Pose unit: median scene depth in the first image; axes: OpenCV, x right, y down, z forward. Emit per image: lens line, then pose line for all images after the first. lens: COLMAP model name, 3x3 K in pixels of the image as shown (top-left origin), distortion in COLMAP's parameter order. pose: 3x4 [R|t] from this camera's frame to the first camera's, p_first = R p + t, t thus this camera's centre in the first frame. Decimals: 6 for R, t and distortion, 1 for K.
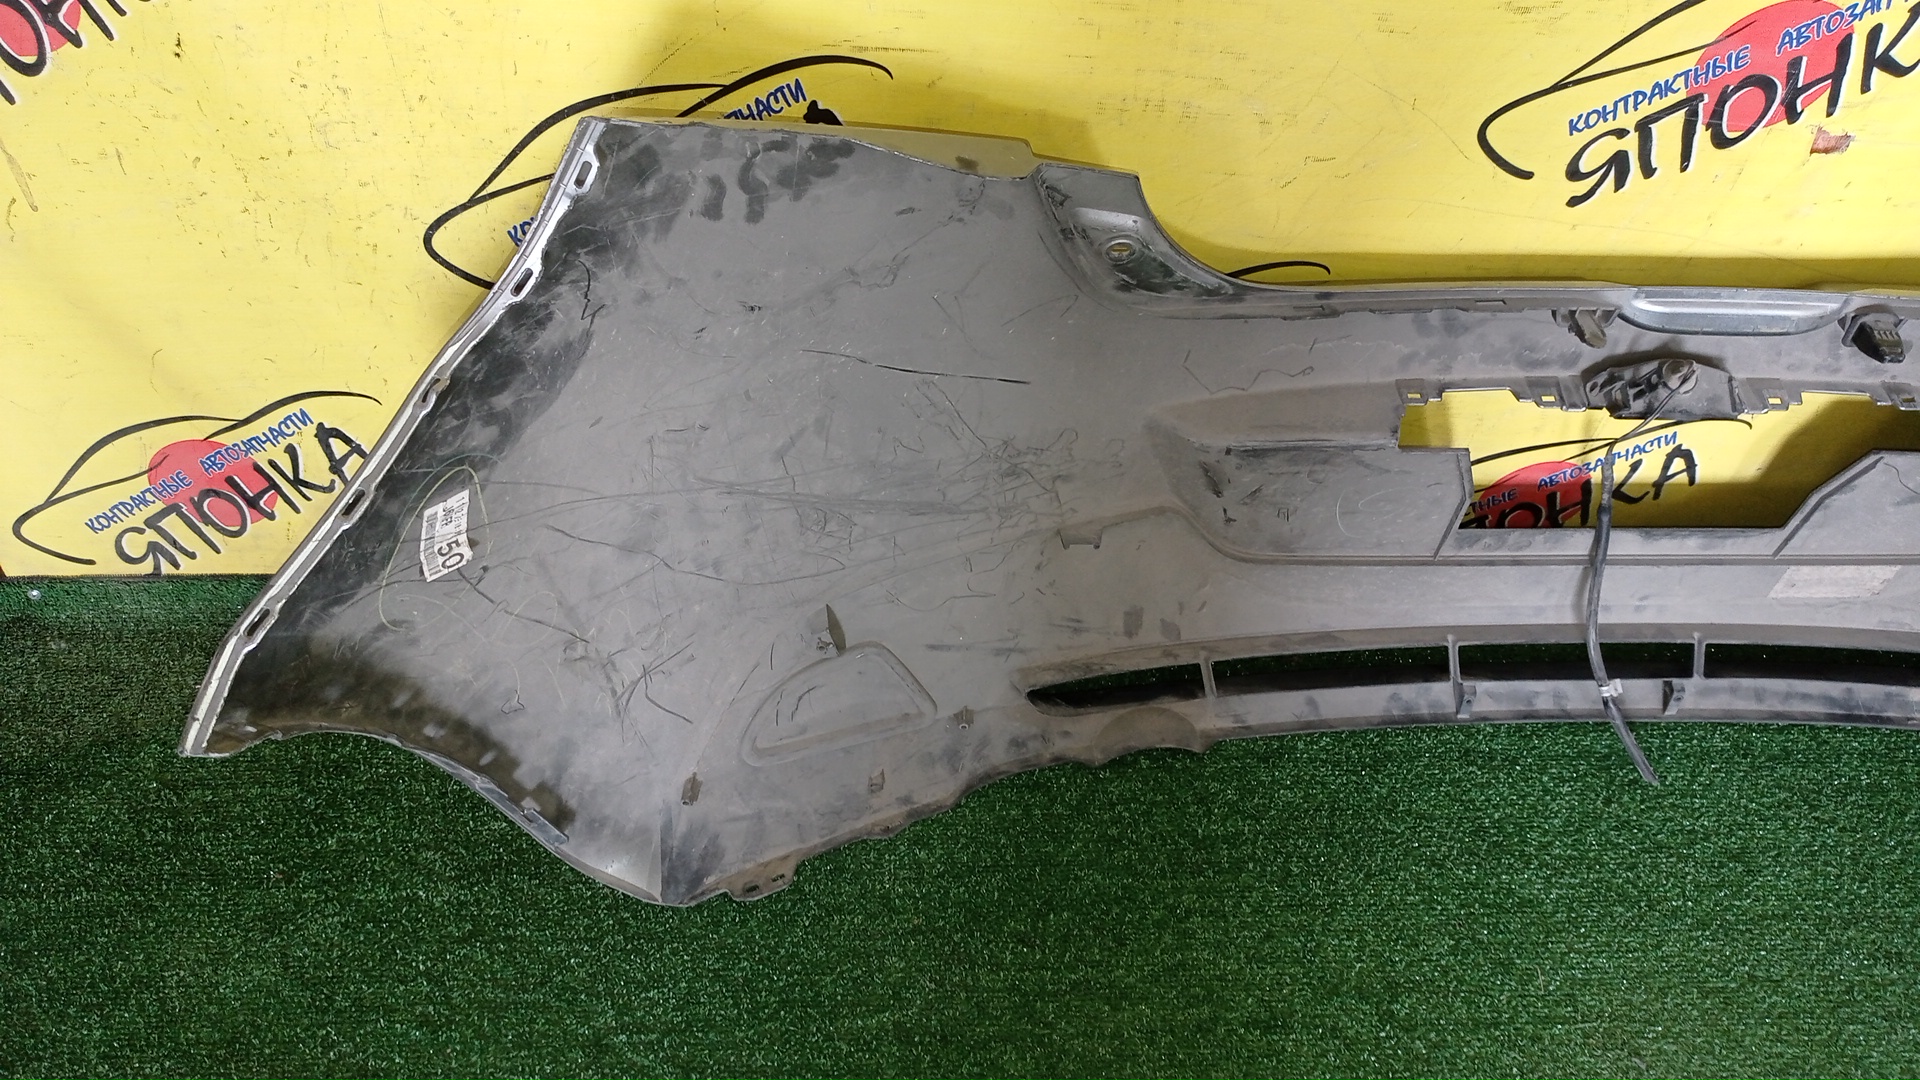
lens RADIAL K [[1459.7, 0, 960.7], [0, 1459.7, 548.7], [0, 0, 1]] dist [0.024934, -0.023704]
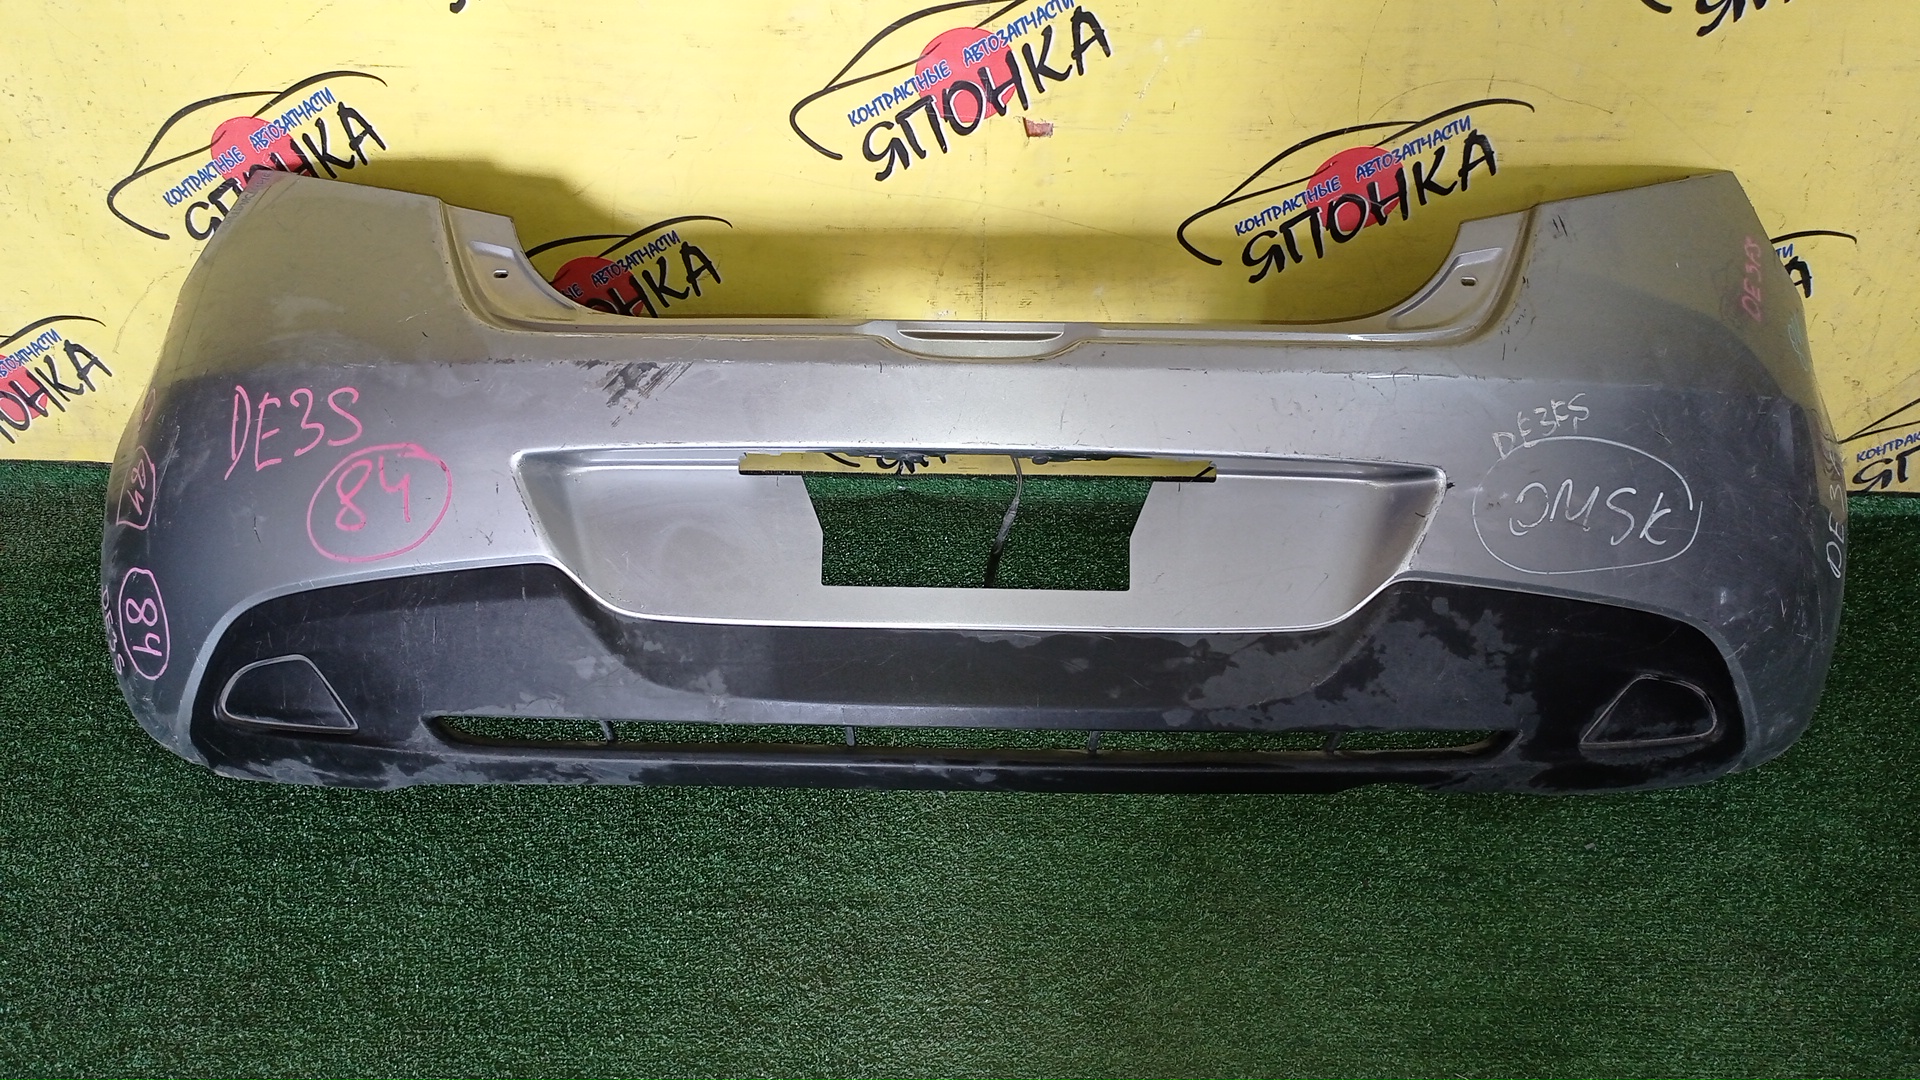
lens RADIAL K [[1459.7, 0, 992.1], [0, 1459.7, 555.0], [0, 0, 1]] dist [0.024934, -0.023704]
pose [[0.997717, 0.011624, -0.066532, 0.577326], [-0.016602, 0.997063, -0.074768, 0.221470], [0.065468, 0.075702, 0.994979, -0.359028]]
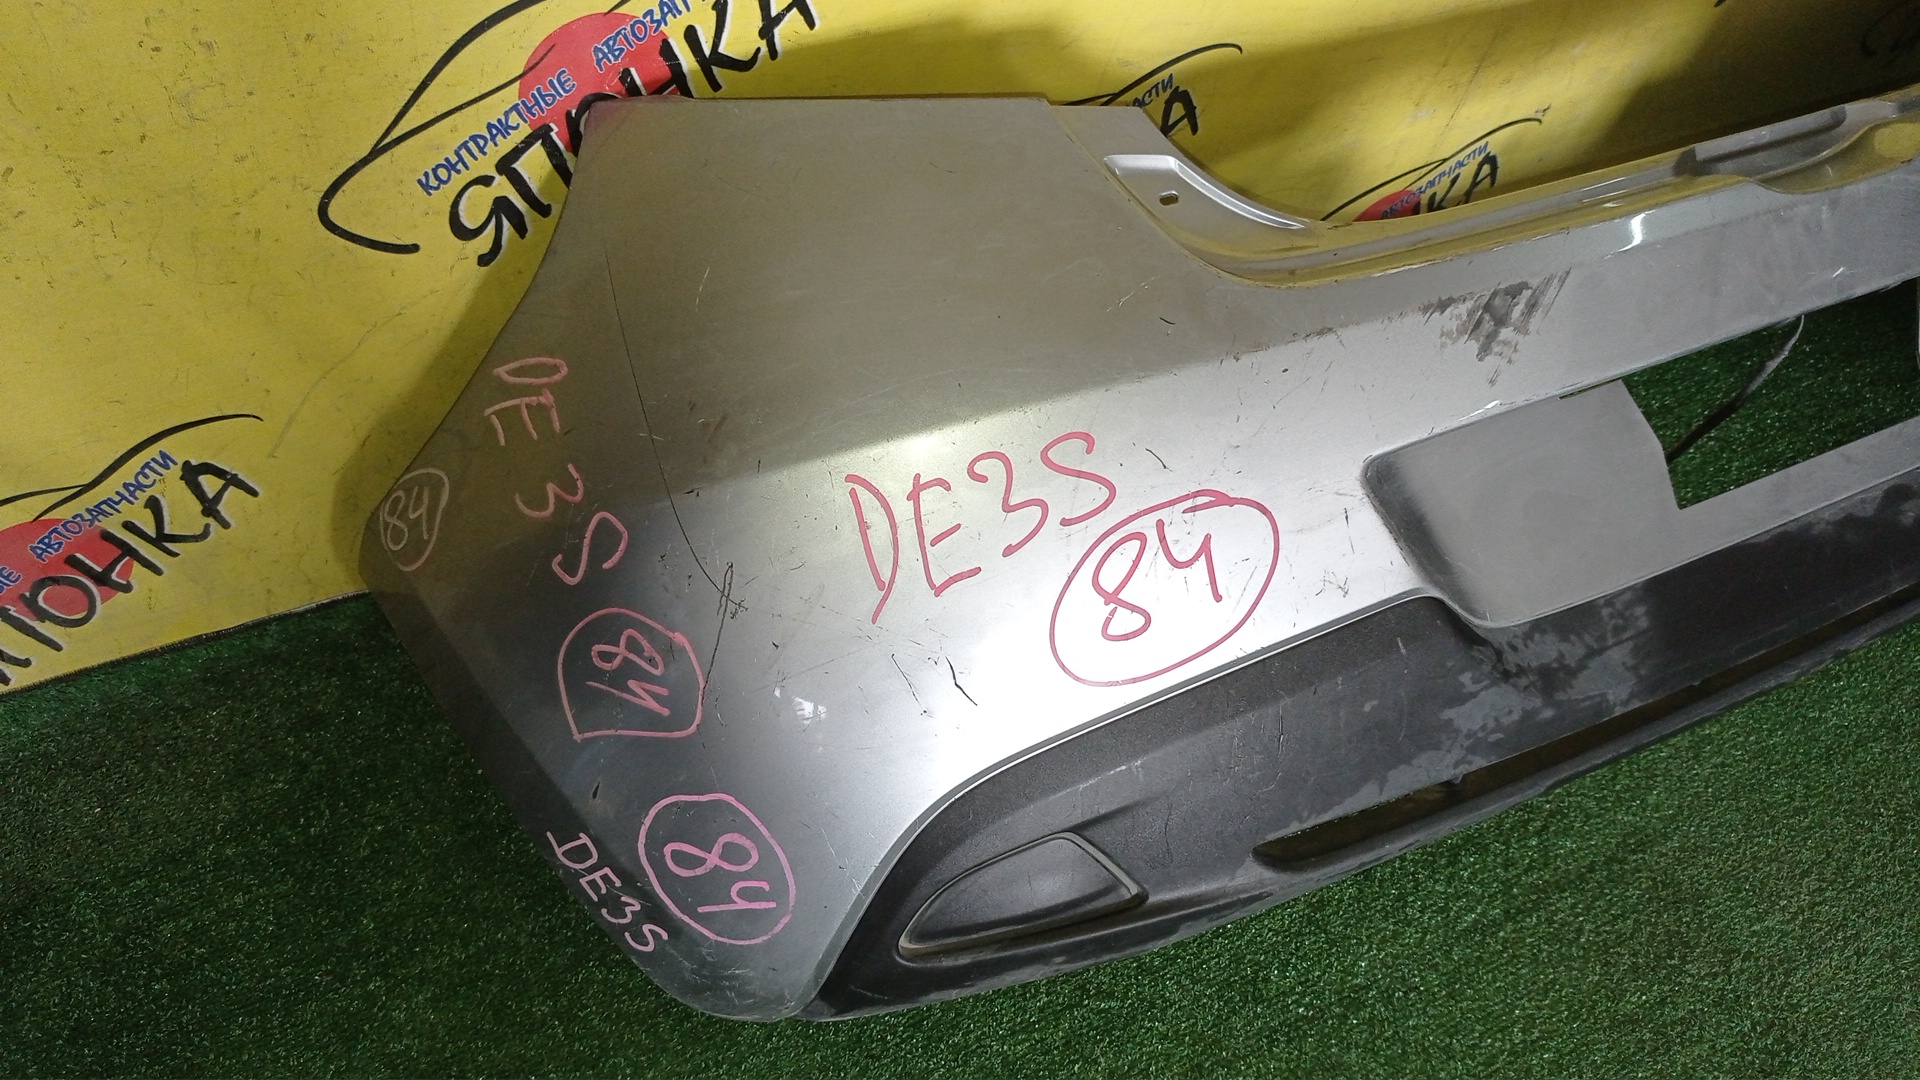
lens RADIAL K [[1459.7, 0, 969.5], [0, 1459.7, 553.0], [0, 0, 1]] dist [0.024934, -0.023704]
pose [[0.909776, -0.285463, 0.301360, -0.309469], [0.241863, 0.954572, 0.174054, -0.076047], [-0.337356, -0.085462, 0.937490, 0.080390]]
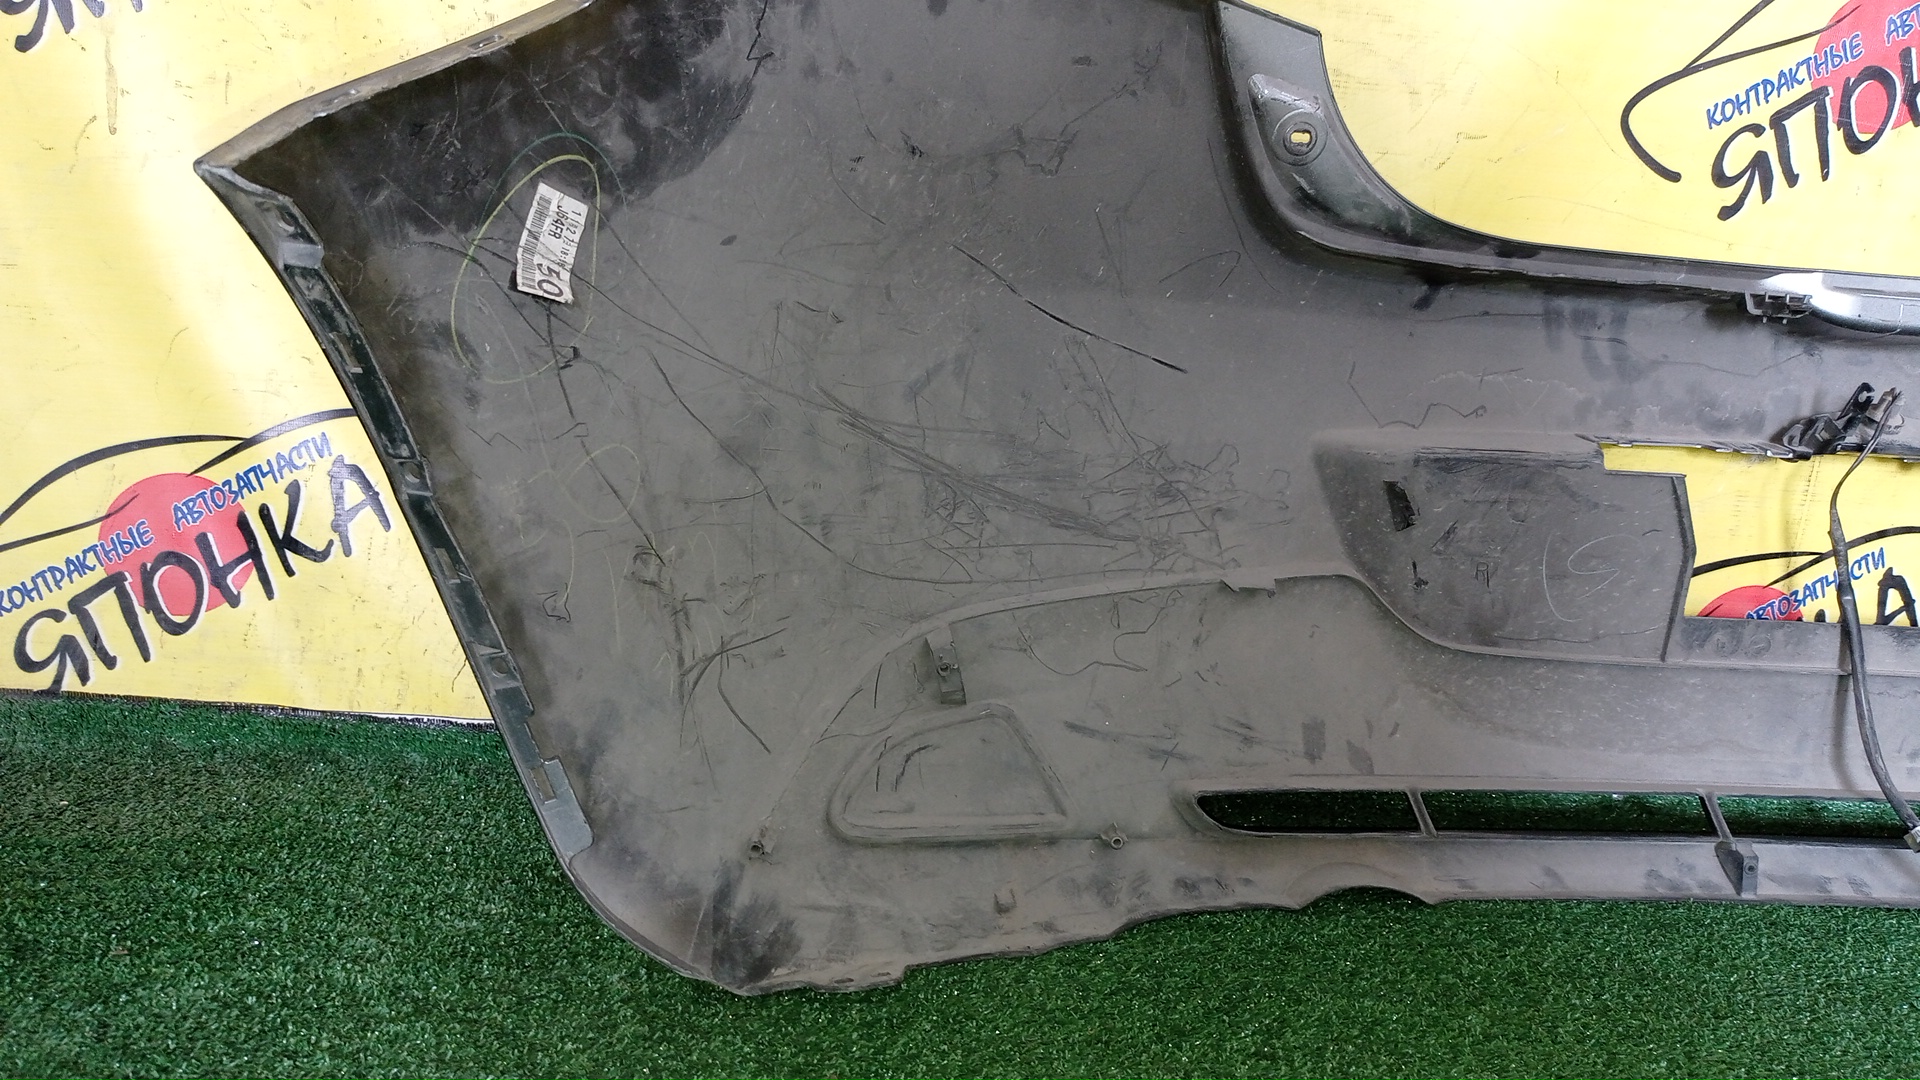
lens RADIAL K [[1459.7, 0, 959.0], [0, 1459.7, 543.1], [0, 0, 1]] dist [0.024934, -0.023704]
pose [[0.998010, 0.021674, 0.059214, -0.135221], [0.017633, 0.805683, -0.592085, 0.473043], [-0.060540, 0.591951, 0.803697, 0.342554]]
